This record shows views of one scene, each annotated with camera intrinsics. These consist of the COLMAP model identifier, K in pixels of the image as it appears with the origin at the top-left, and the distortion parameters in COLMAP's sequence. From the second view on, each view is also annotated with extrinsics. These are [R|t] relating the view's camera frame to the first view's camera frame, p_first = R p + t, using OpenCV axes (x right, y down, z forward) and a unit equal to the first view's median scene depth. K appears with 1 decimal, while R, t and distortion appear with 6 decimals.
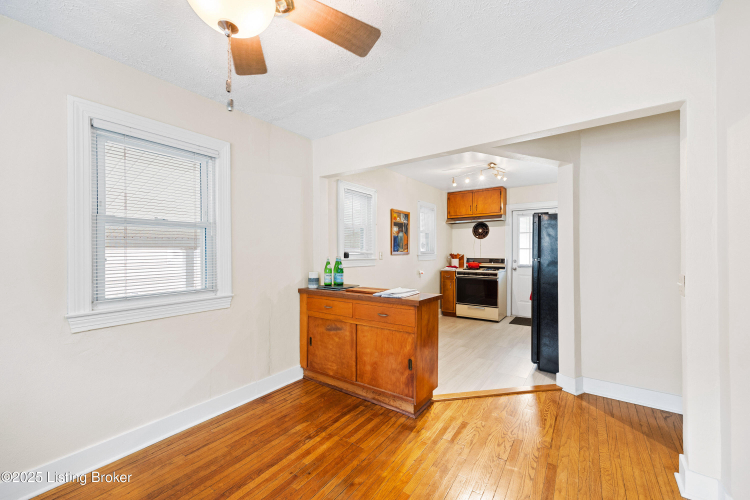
lens RADIAL K [[294.4, 0, 375.0], [0, 294.4, 250.0], [0, 0, 1]] dist [-0.000526, 0.000050]
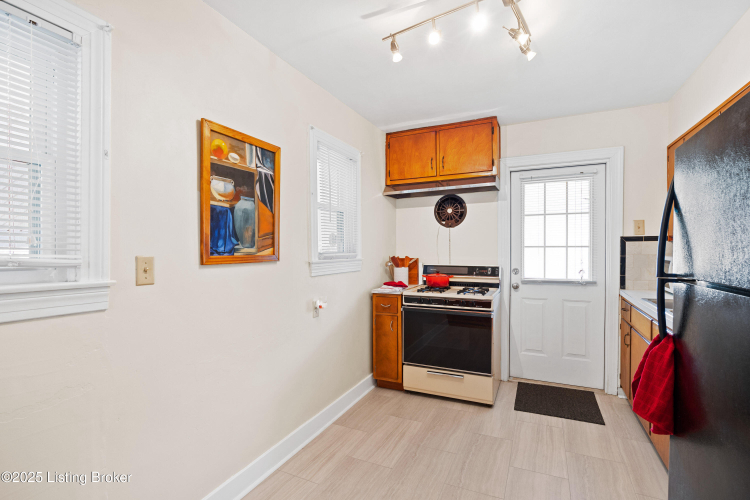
lens RADIAL K [[349.2, 0, 376.4], [0, 349.2, 257.6], [0, 0, 1]] dist [-0.003003, -0.000239]
pose [[0.982473, -0.006942, 0.186277, 0.134455], [0.002516, 0.999709, 0.023986, -0.000382], [-0.186390, -0.023097, 0.982204, 0.475847]]
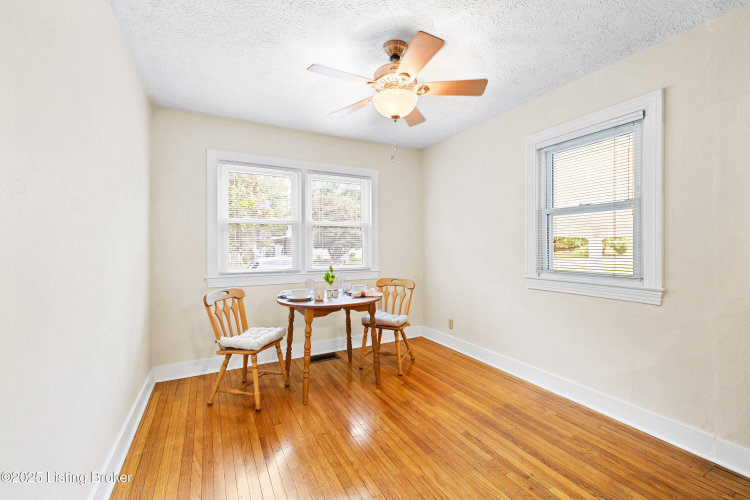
lens RADIAL K [[312.6, 0, 386.7], [0, 312.6, 243.0], [0, 0, 1]] dist [-0.001371, -0.000083]
pose [[-0.420465, -0.000286, -0.907309, 0.236605], [0.009562, 0.999943, -0.004746, 0.013555], [0.907258, -0.010671, -0.420438, 0.306466]]
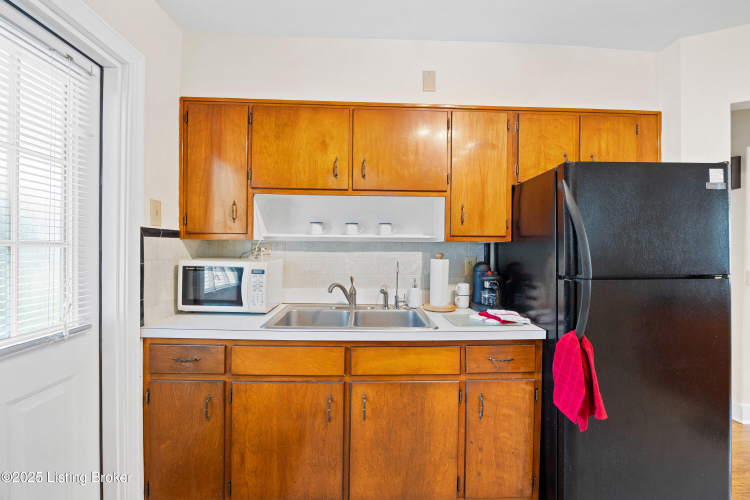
lens RADIAL K [[319.6, 0, 375.0], [0, 319.6, 250.0], [0, 0, 1]] dist [0.000248, 0.000029]
pose [[-0.617047, -0.003042, 0.786920, 0.283269], [-0.006701, 0.999977, -0.001389, -0.000859], [-0.786898, -0.006130, -0.617053, 0.940695]]
